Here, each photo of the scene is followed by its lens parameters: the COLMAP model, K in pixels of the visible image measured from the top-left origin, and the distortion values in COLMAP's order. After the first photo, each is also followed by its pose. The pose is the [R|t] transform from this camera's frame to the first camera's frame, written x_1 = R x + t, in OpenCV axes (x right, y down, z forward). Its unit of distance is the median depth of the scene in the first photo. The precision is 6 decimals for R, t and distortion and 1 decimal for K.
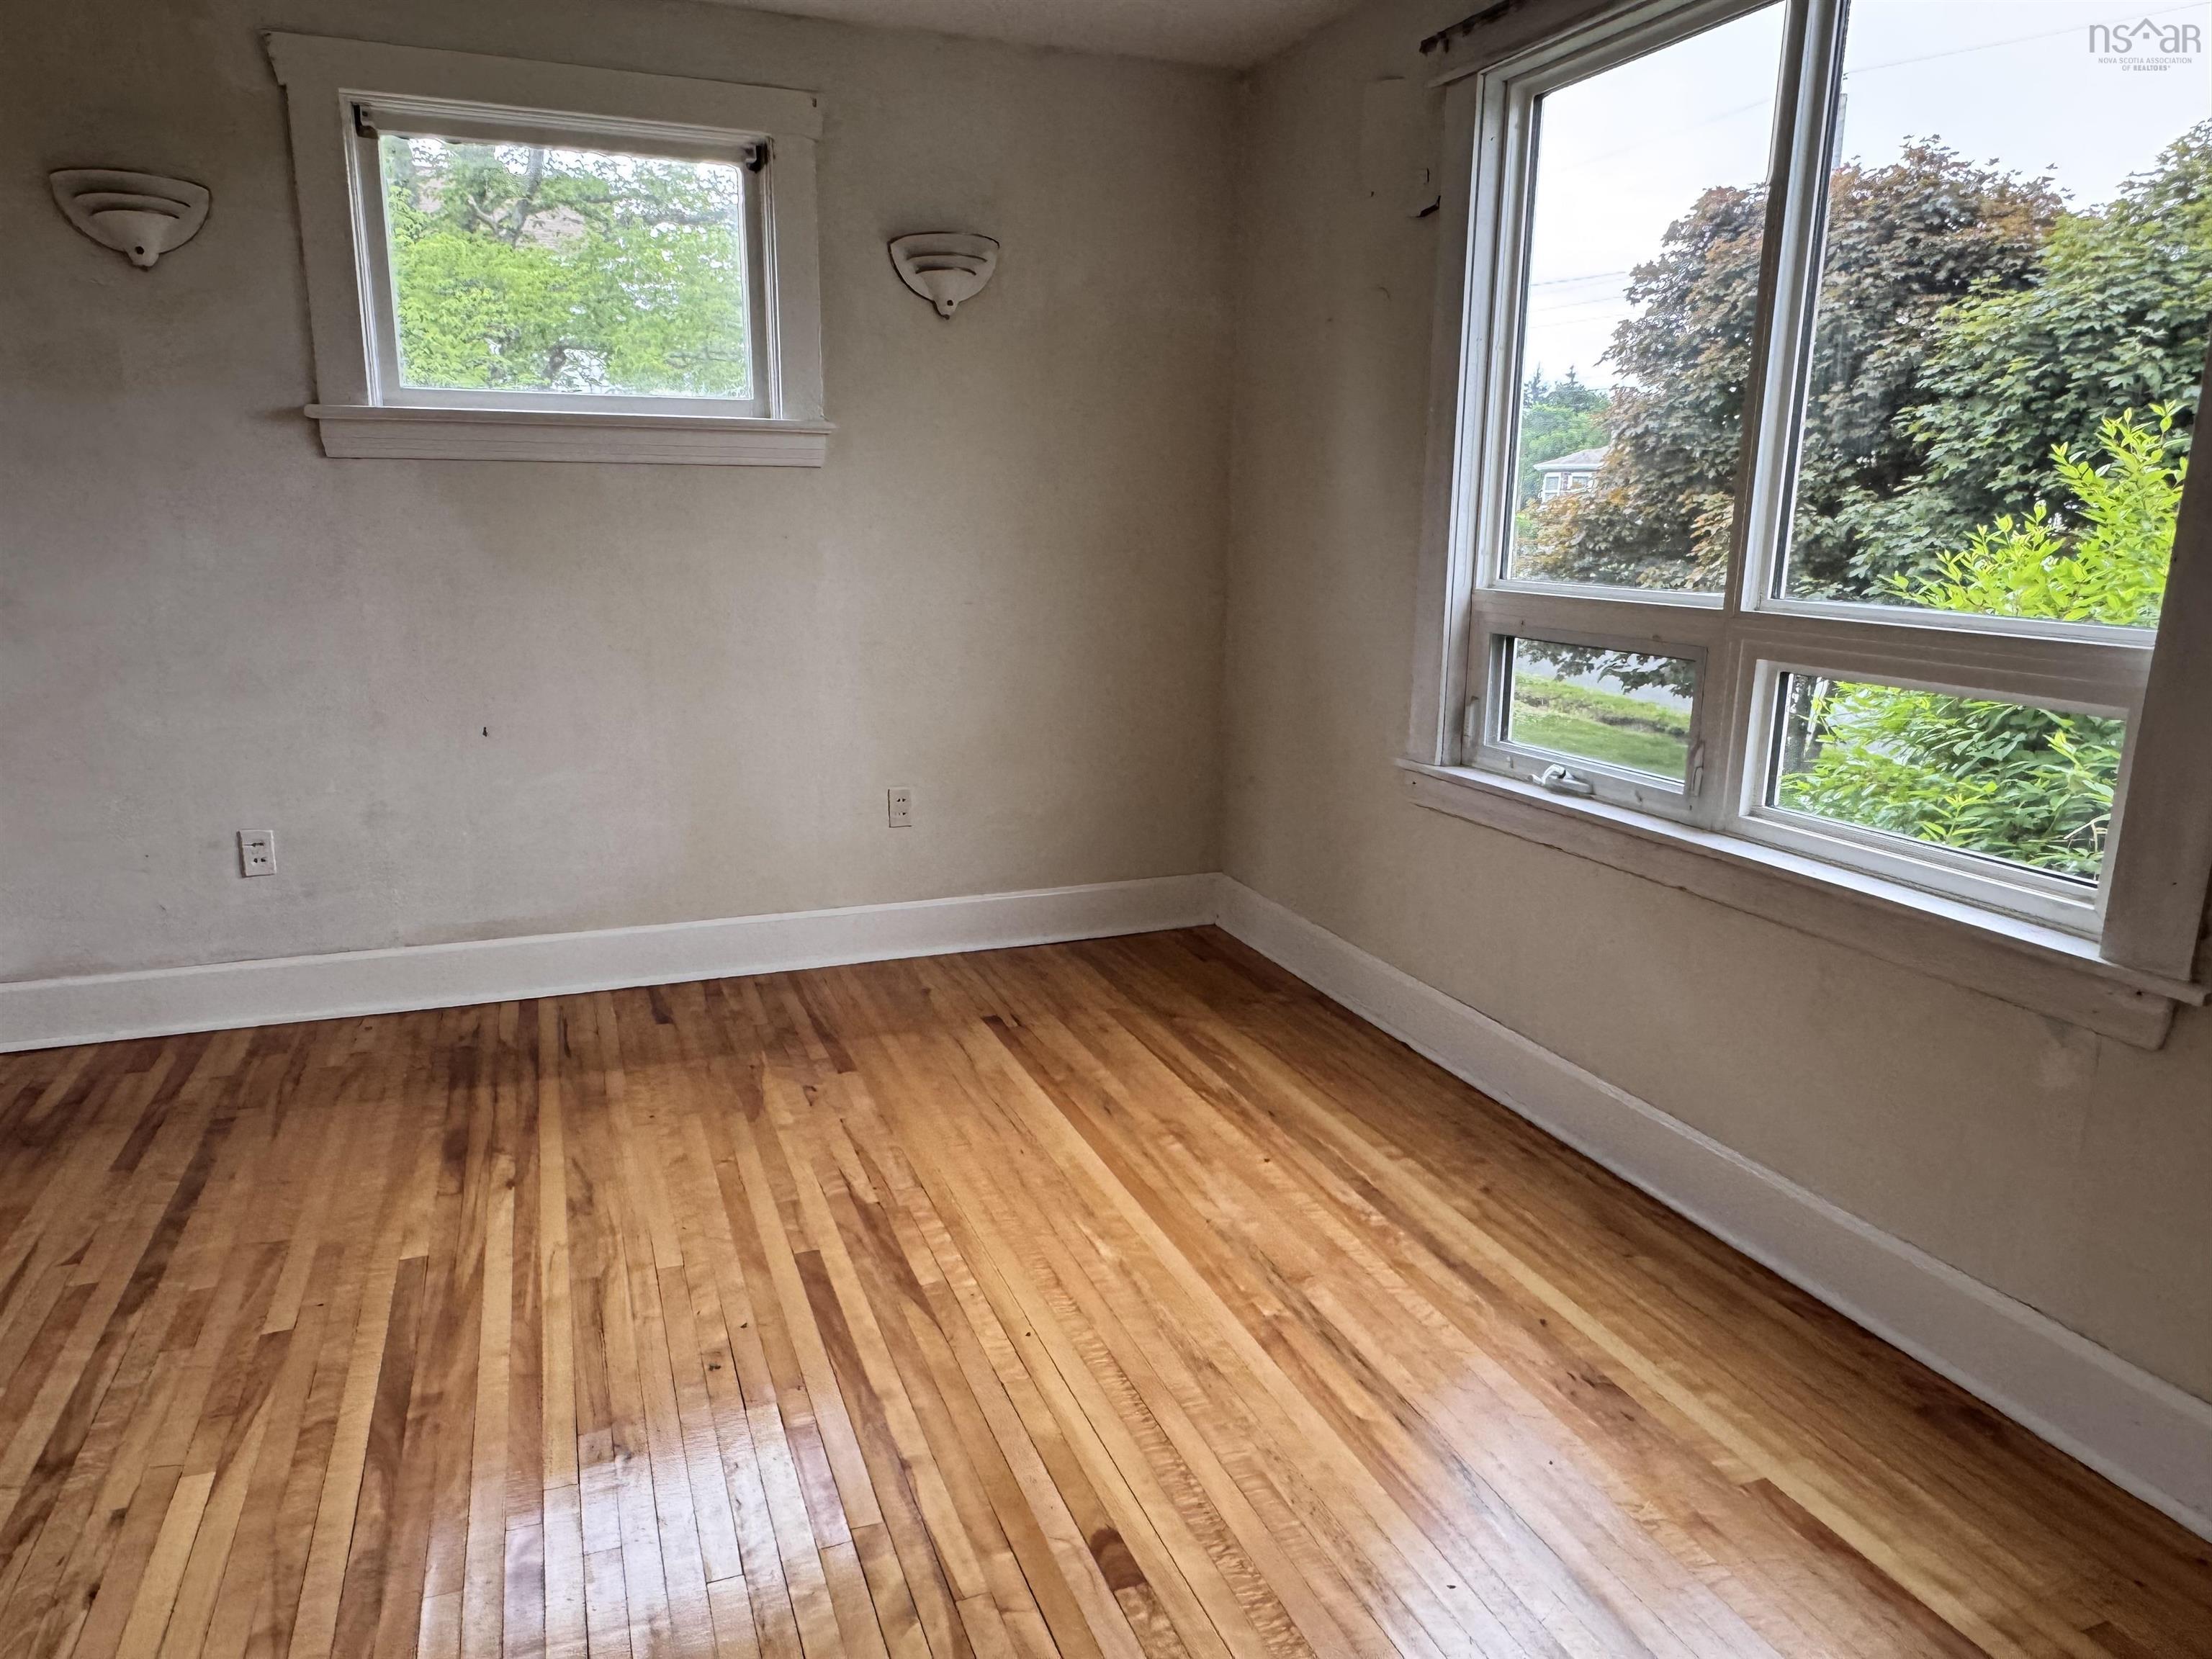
lens RADIAL K [[1416.4, 0, 1133.3], [0, 1416.4, 863.0], [0, 0, 1]] dist [-0.002703, 0.002599]
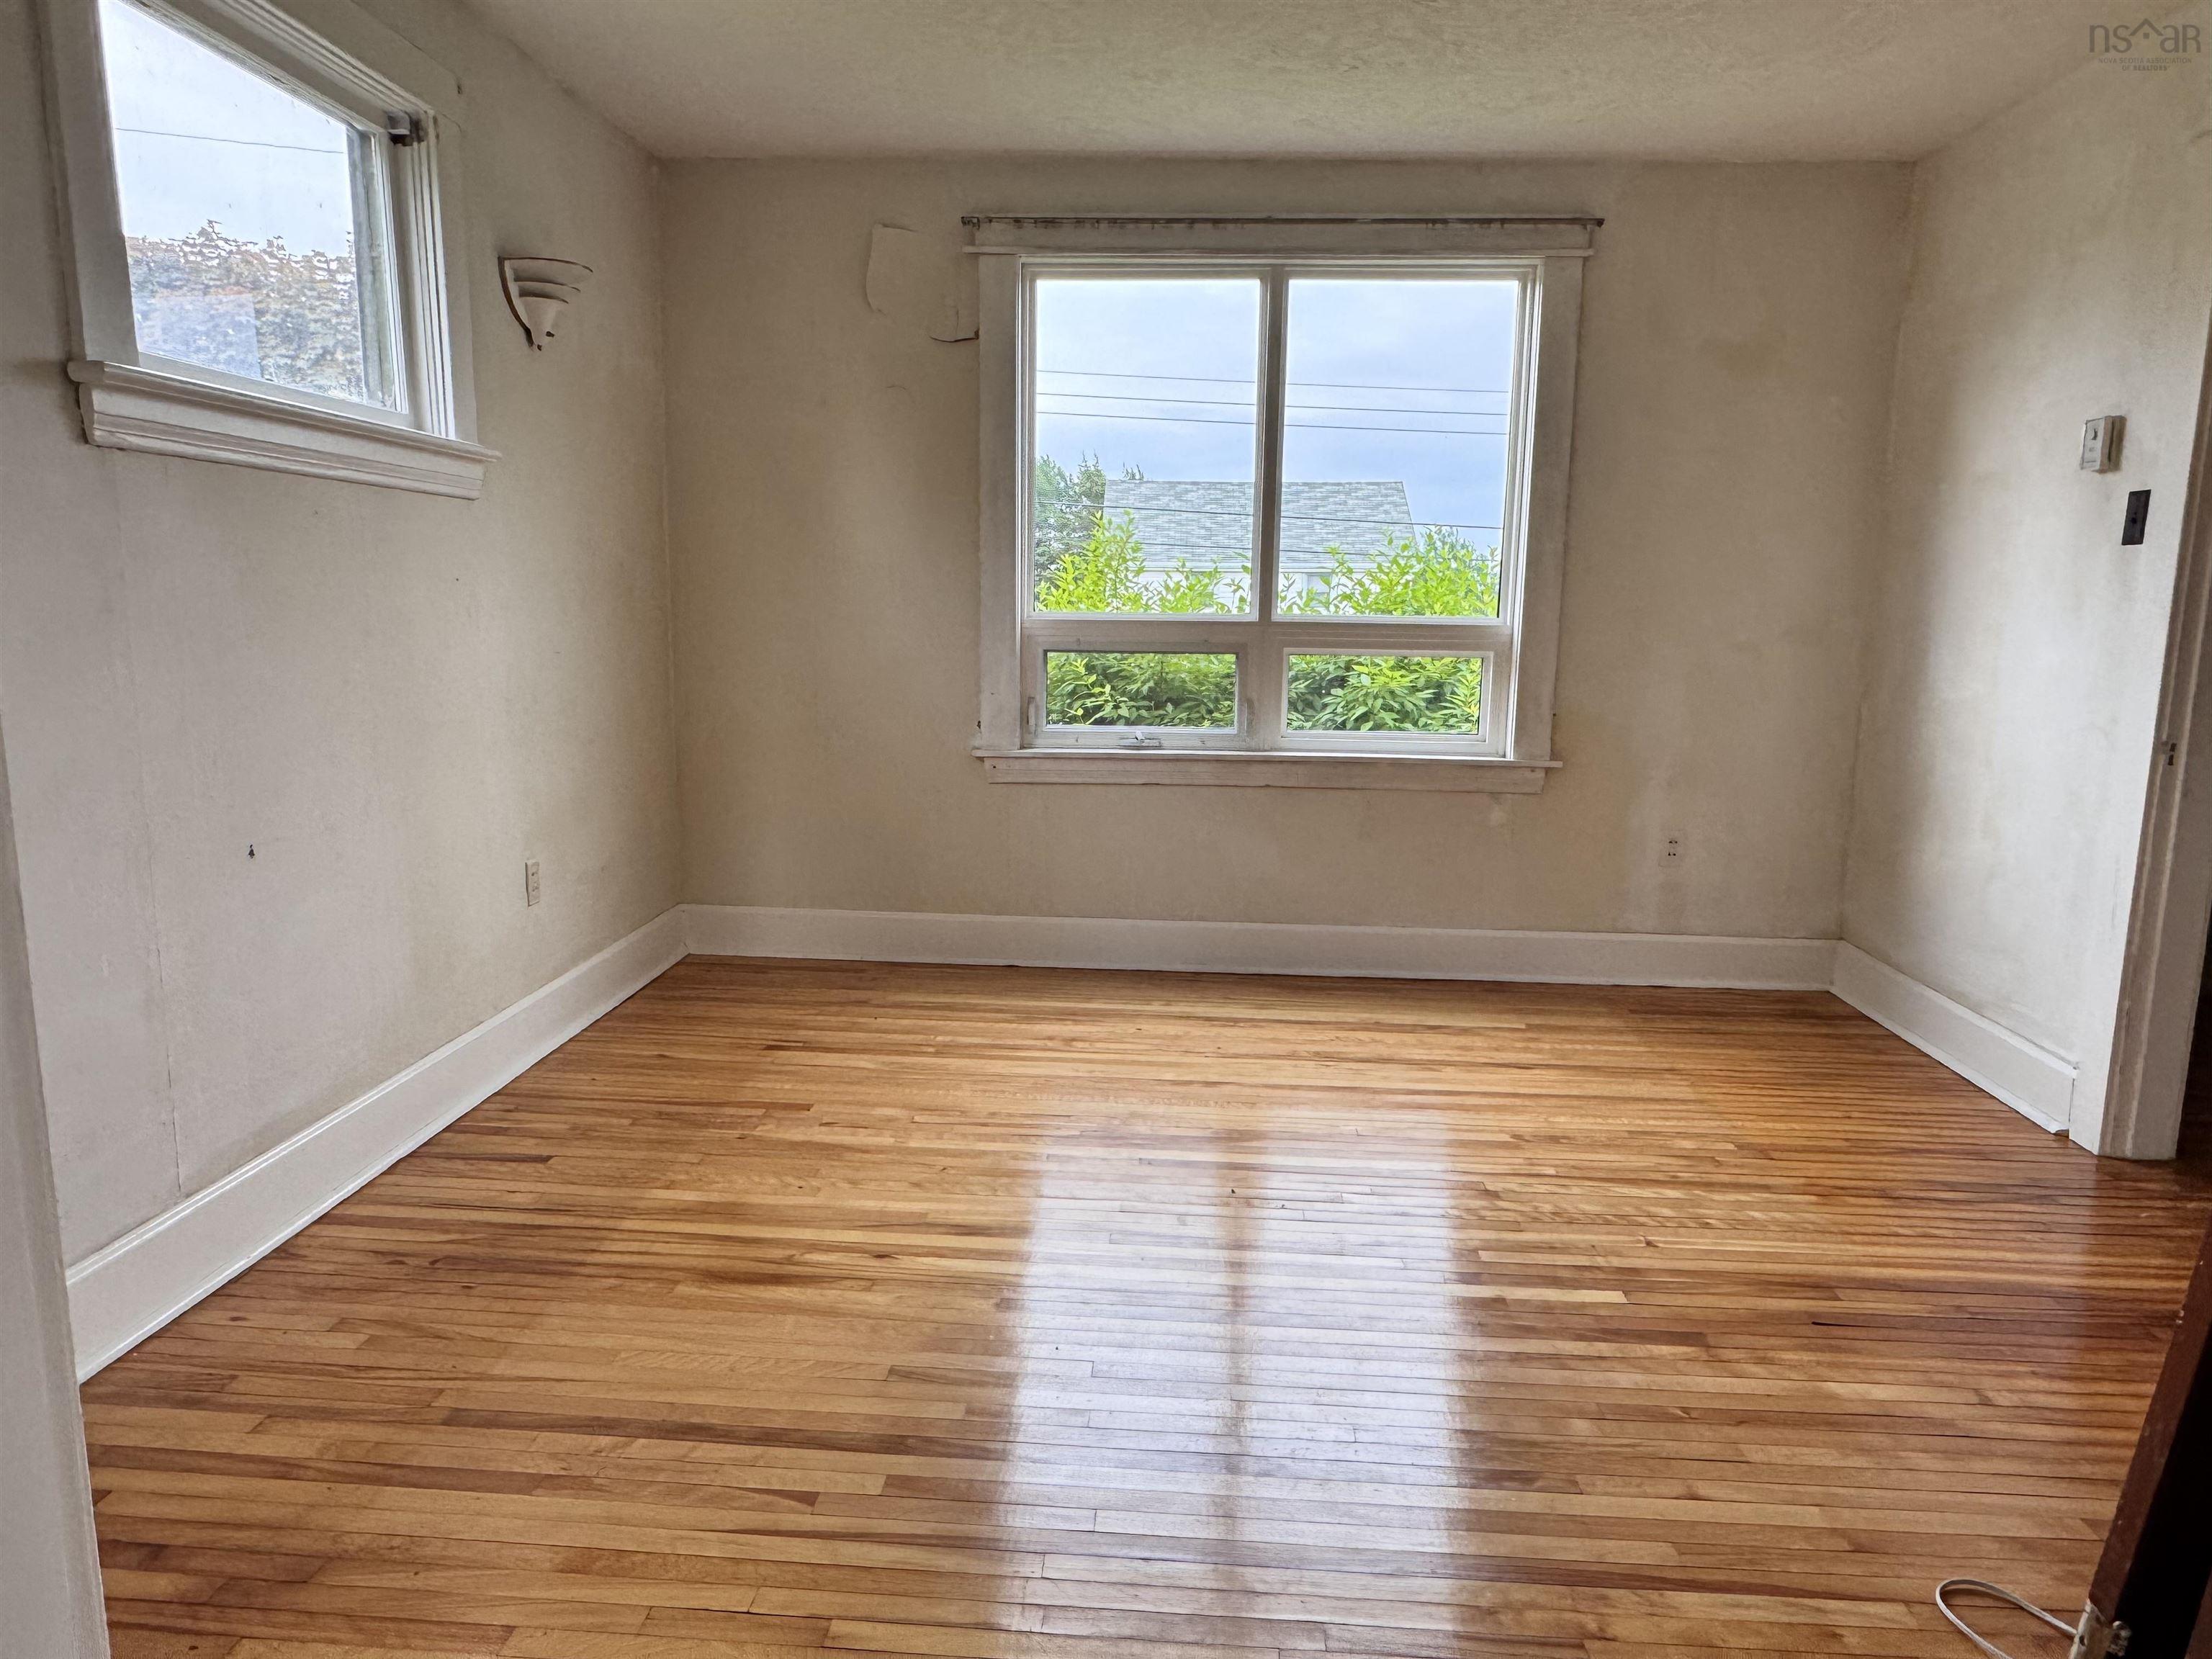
lens RADIAL K [[1416.4, 0, 1107.4], [0, 1416.4, 852.1], [0, 0, 1]] dist [-0.002703, 0.002599]
pose [[0.418616, -0.163932, 0.893245, -0.995911], [0.210287, 0.974339, 0.080265, -0.065362], [-0.883482, 0.154238, 0.442347, 0.353748]]
